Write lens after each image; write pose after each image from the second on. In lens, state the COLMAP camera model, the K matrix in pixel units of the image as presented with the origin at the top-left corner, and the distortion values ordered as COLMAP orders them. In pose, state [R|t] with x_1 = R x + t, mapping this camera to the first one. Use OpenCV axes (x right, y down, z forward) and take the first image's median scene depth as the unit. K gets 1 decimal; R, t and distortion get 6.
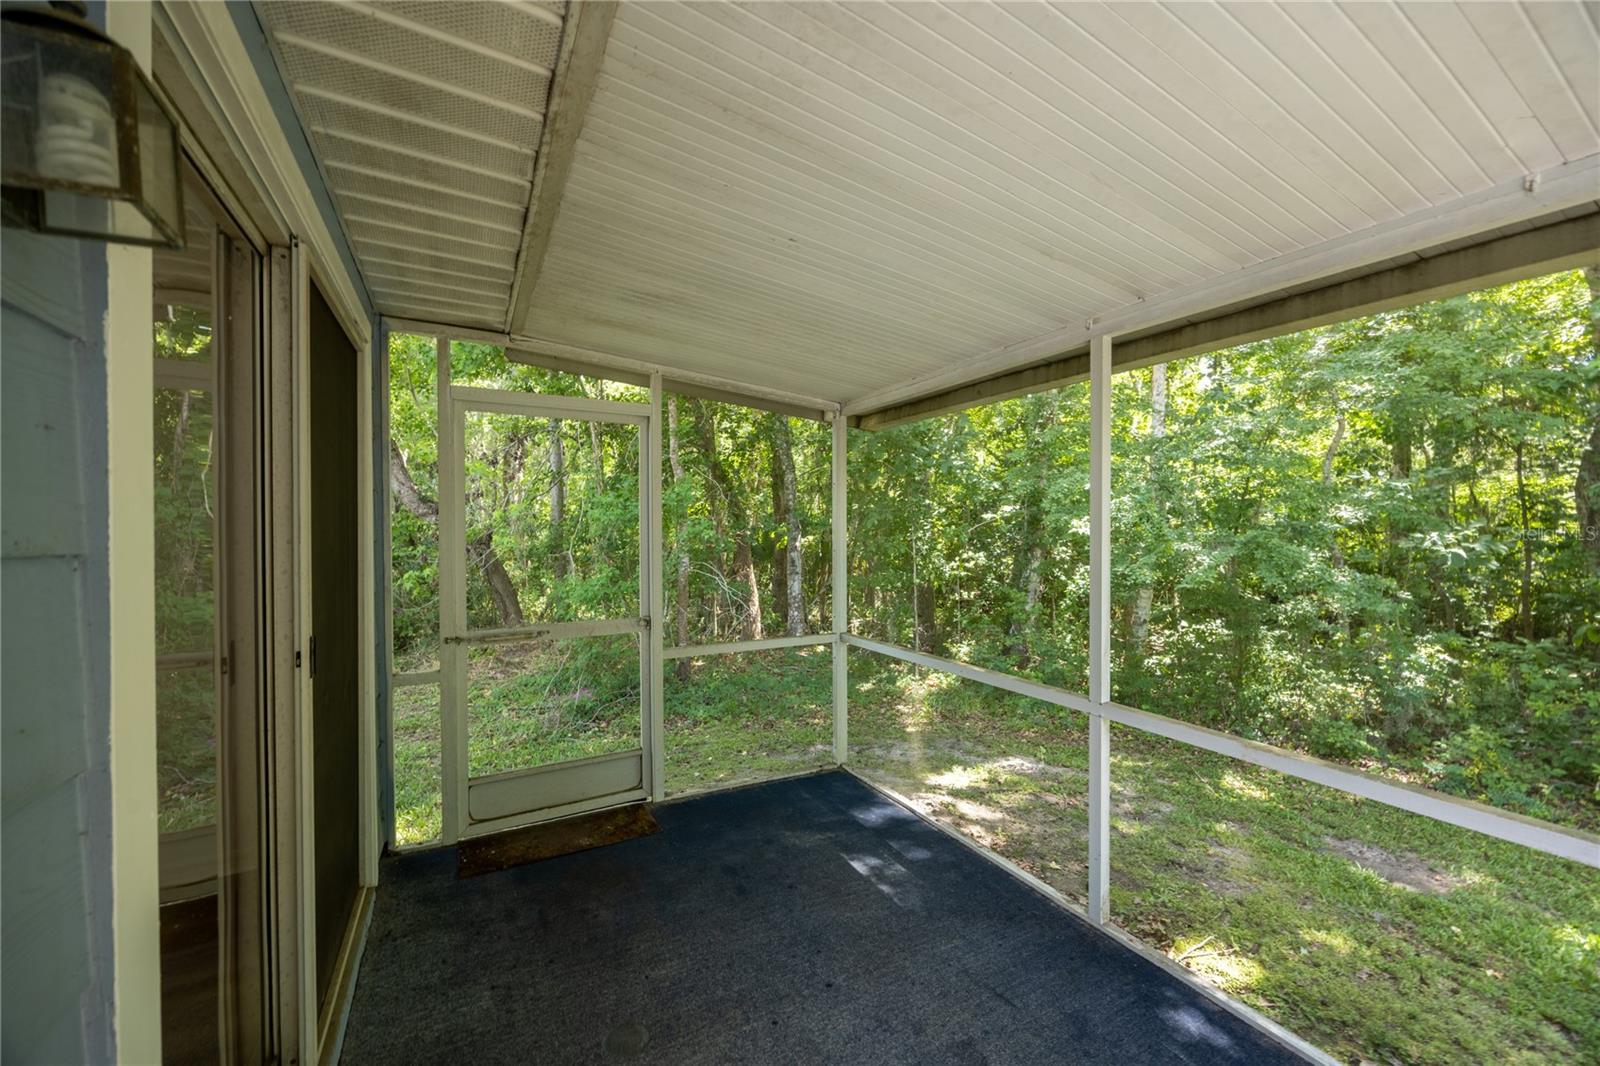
lens RADIAL K [[614.3, 0, 809.7], [0, 614.3, 528.4], [0, 0, 1]] dist [-0.003671, 0.000093]
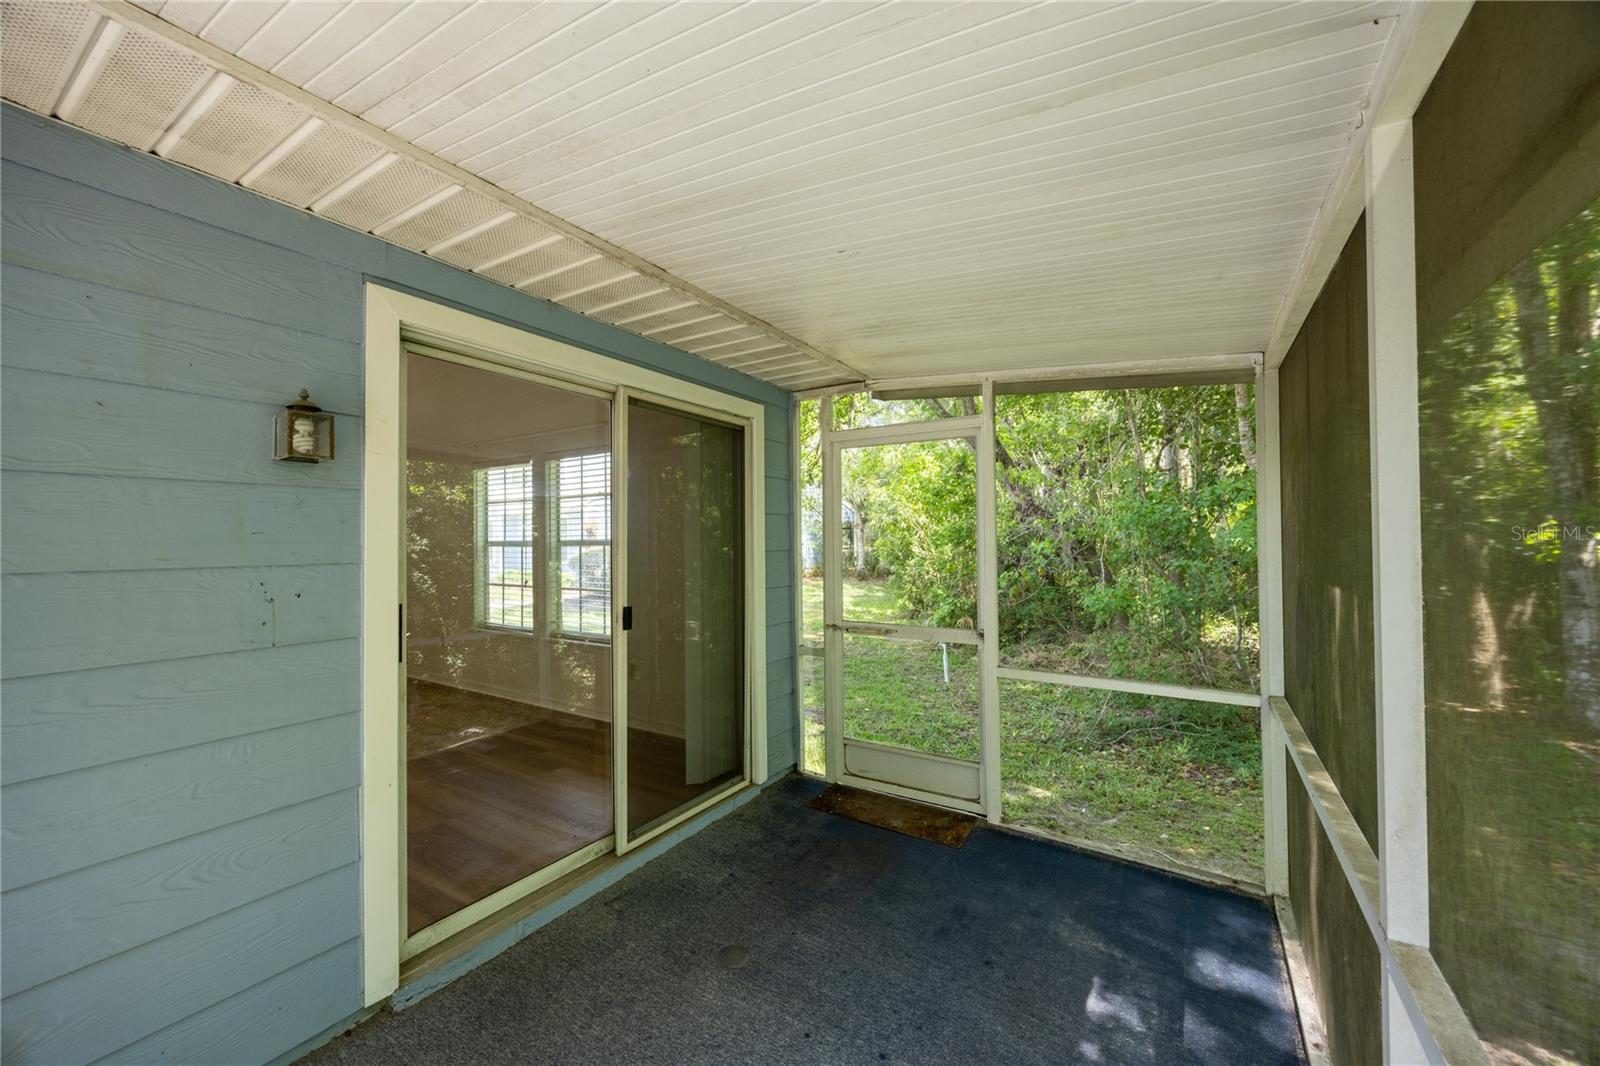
lens RADIAL K [[614.3, 0, 809.8], [0, 614.3, 527.1], [0, 0, 1]] dist [-0.003671, 0.000093]
pose [[0.473621, -0.015196, -0.880598, 0.564843], [0.011955, 0.999870, -0.010824, -0.016624], [0.880647, -0.005401, 0.473741, 0.349029]]
